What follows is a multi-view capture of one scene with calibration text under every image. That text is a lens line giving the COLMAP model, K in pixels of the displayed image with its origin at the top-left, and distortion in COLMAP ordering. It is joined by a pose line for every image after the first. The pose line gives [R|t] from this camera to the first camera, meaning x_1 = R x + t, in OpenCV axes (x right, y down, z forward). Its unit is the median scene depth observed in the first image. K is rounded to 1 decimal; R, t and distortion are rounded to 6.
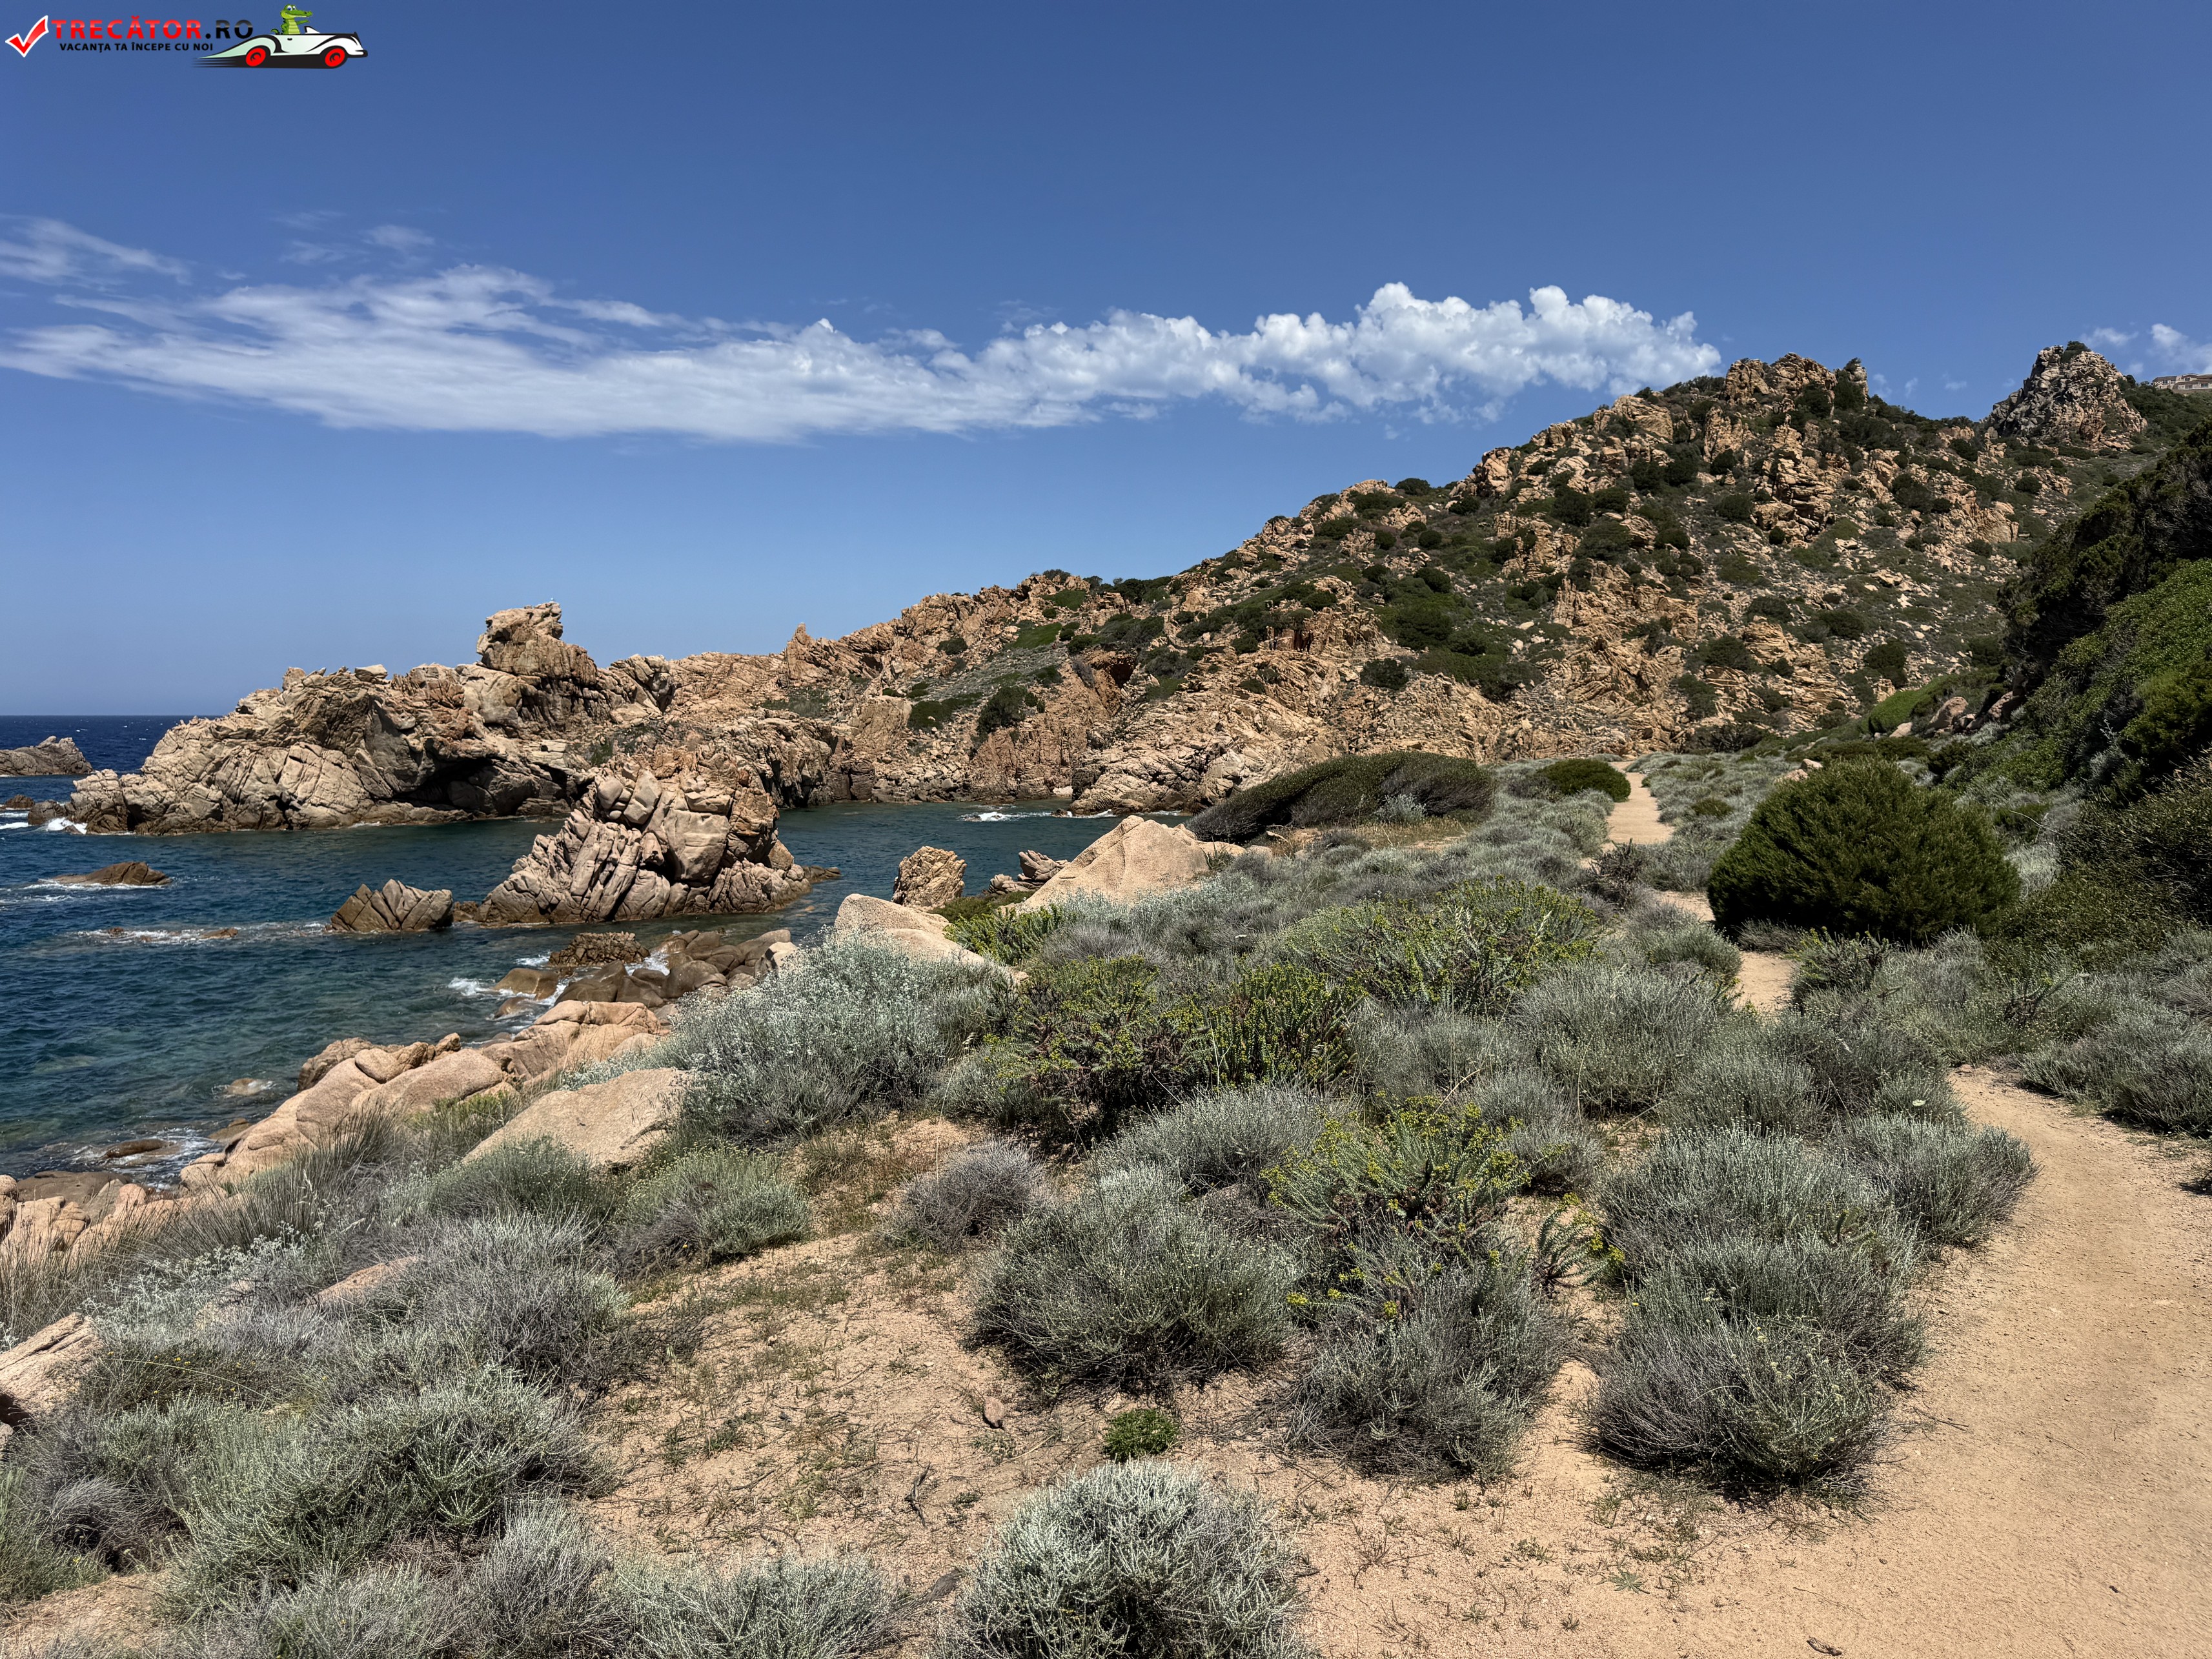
lens RADIAL K [[1543.1, 0, 1098.6], [0, 1543.1, 865.5], [0, 0, 1]] dist [0.037059, -0.058506]
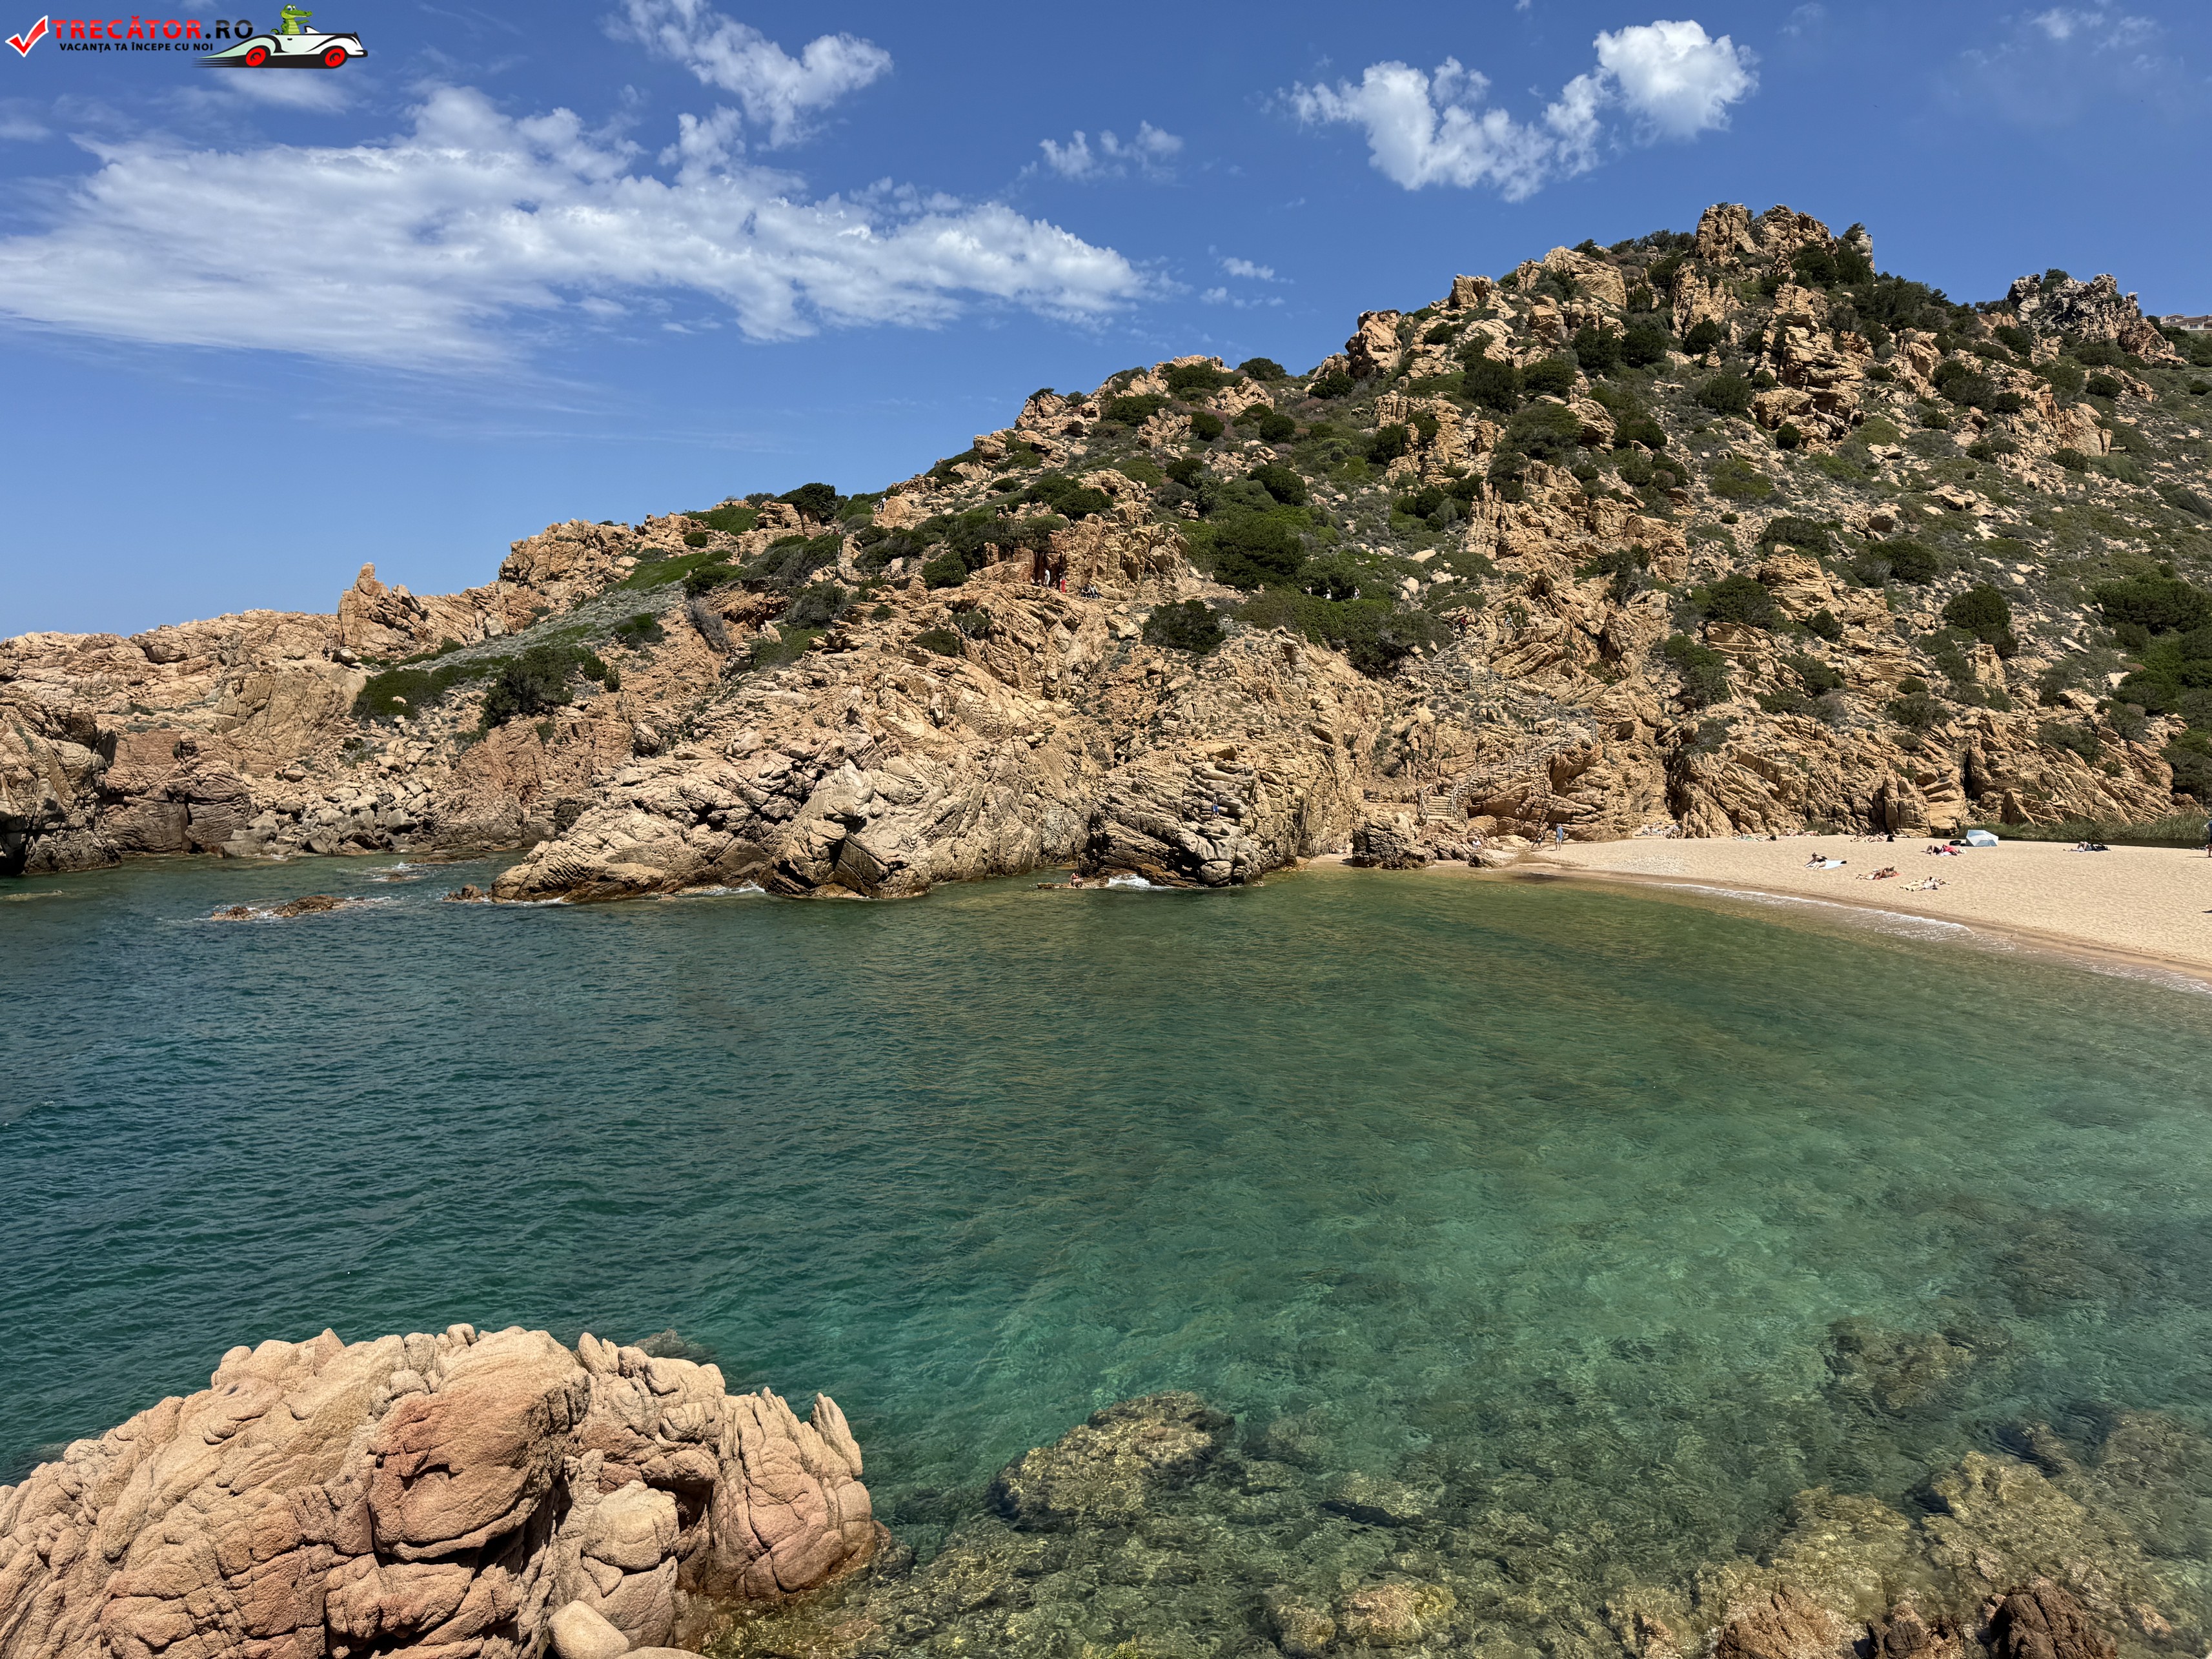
lens RADIAL K [[1543.1, 0, 1102.4], [0, 1543.1, 863.1], [0, 0, 1]] dist [0.037059, -0.058506]
pose [[0.997733, -0.004062, 0.067178, 0.100708], [0.003831, 0.999986, 0.003575, -0.032886], [-0.067192, -0.003309, 0.997735, 0.371270]]
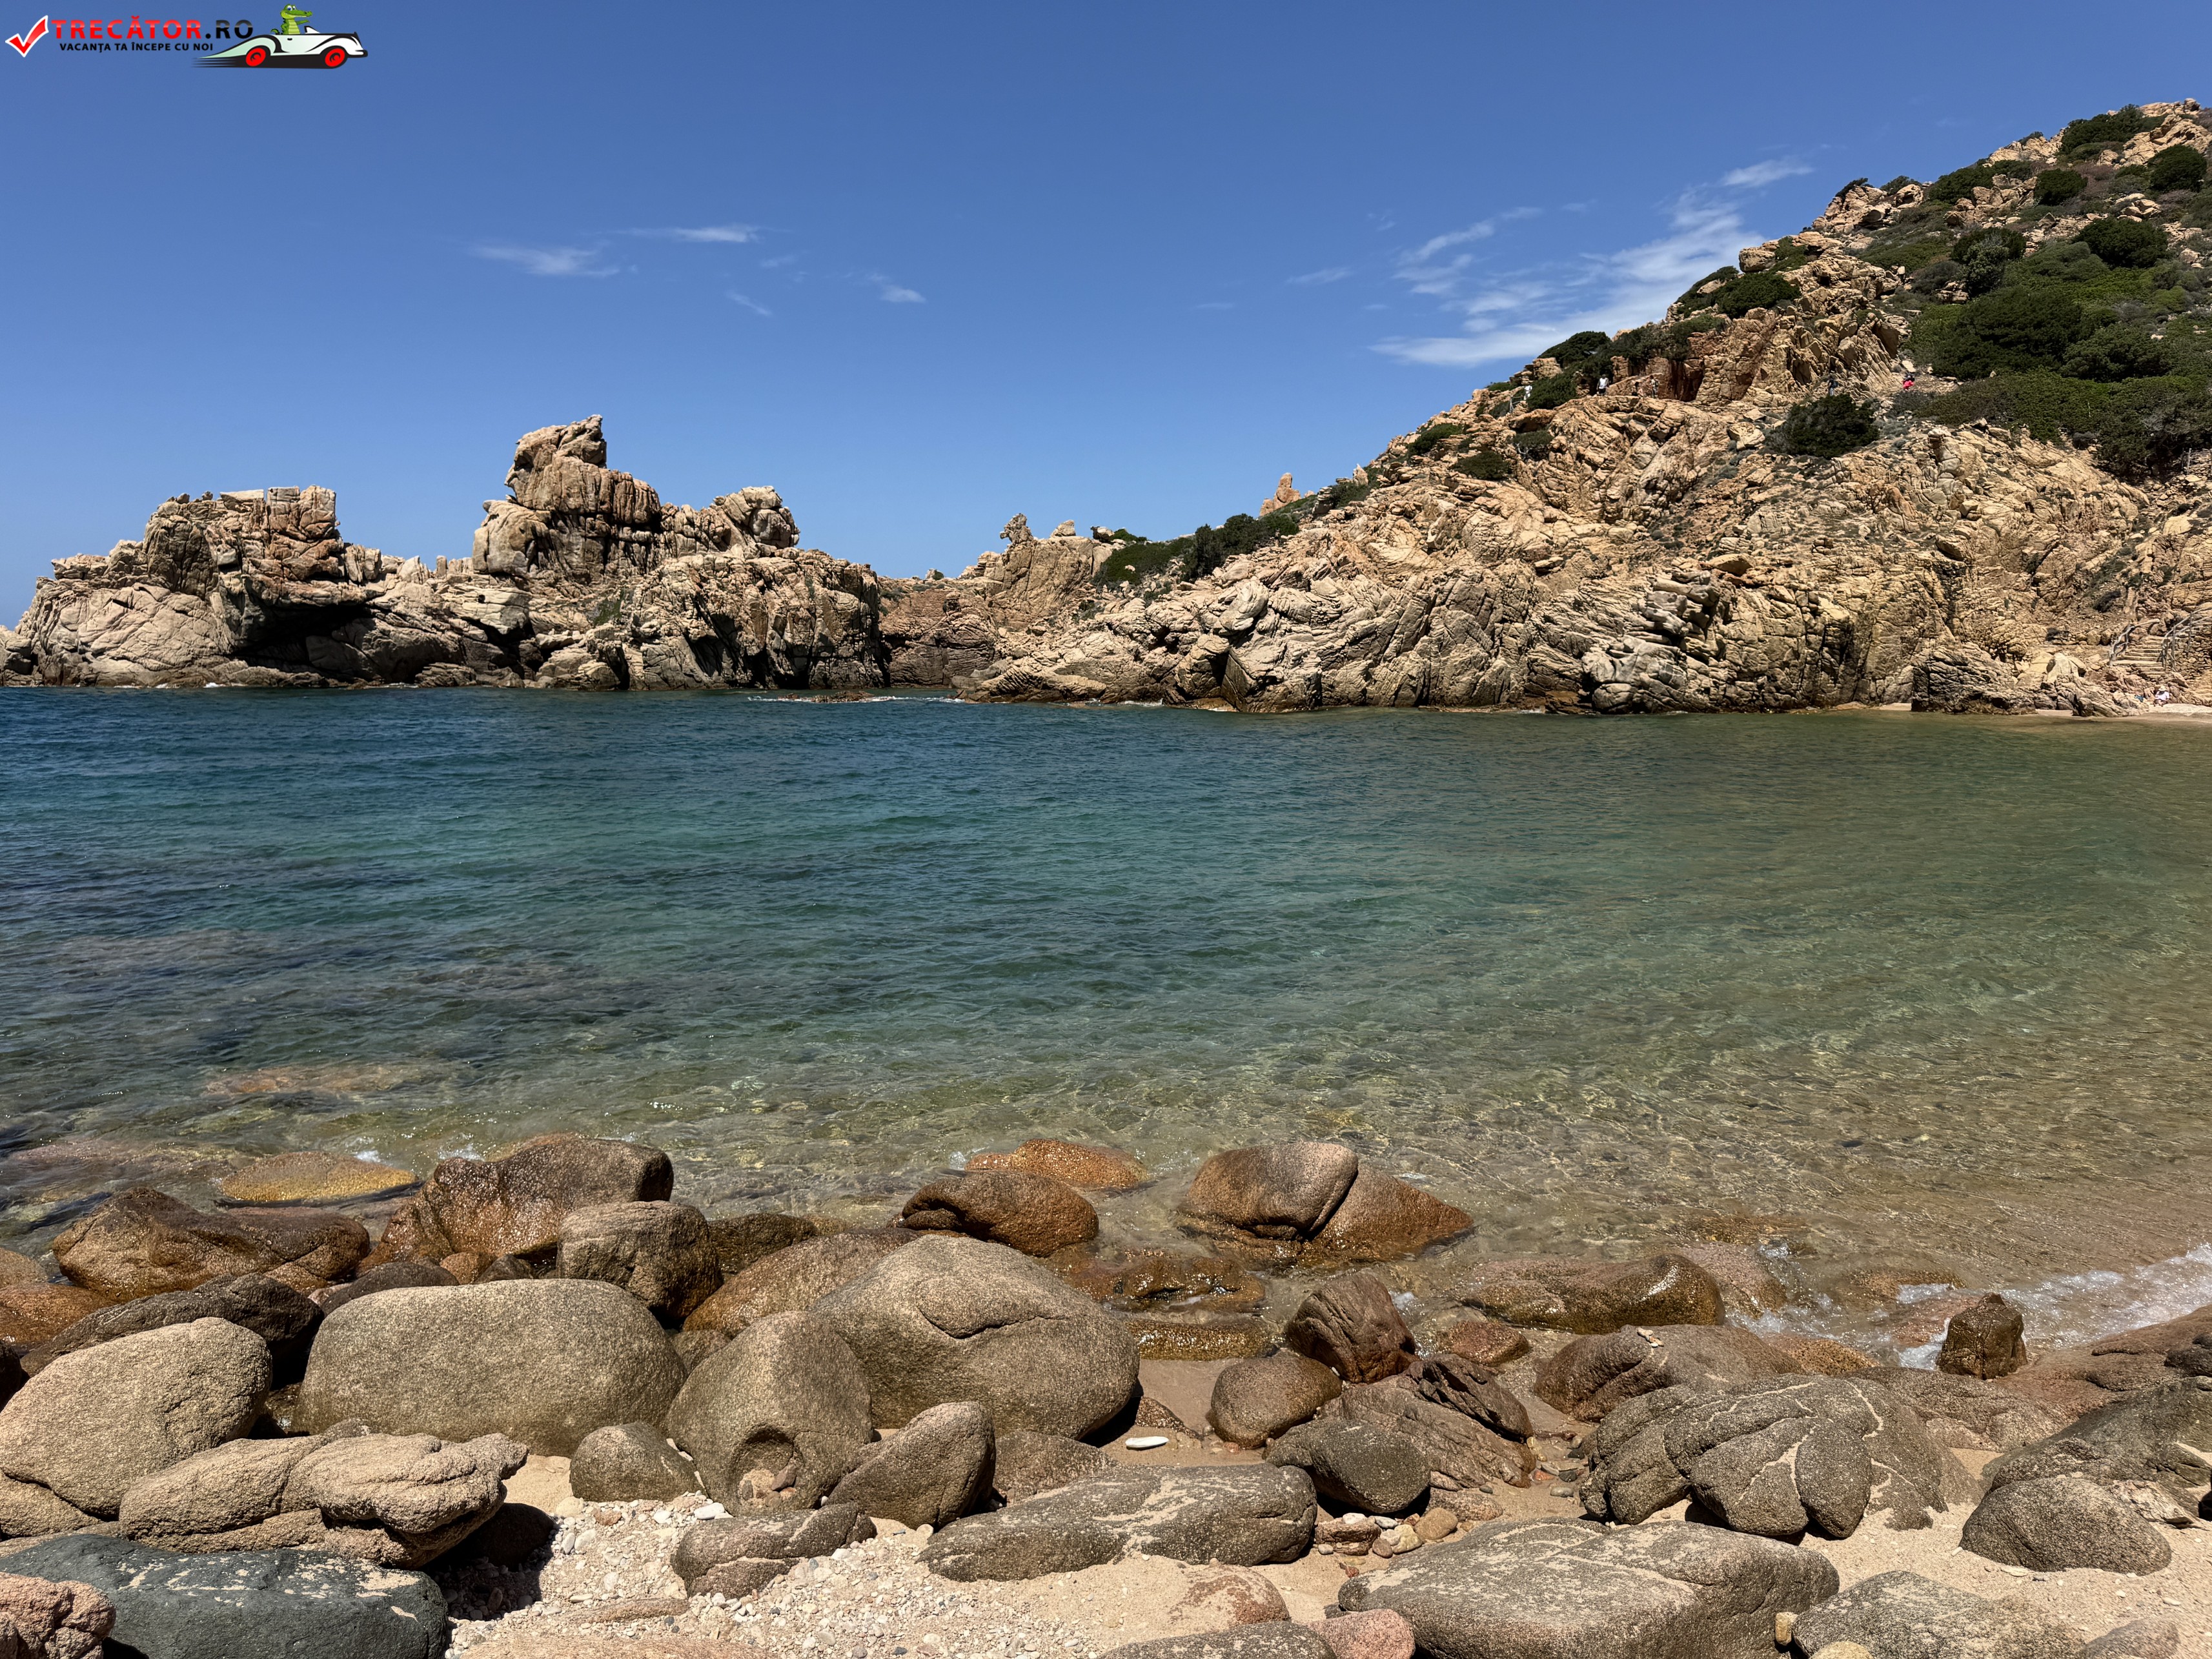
lens RADIAL K [[1543.1, 0, 1112.9], [0, 1543.1, 854.6], [0, 0, 1]] dist [0.037059, -0.058506]
pose [[0.790061, 0.081234, -0.607623, 0.270478], [-0.059717, 0.996666, 0.055598, -0.008049], [0.610113, -0.007640, 0.792277, 0.433715]]
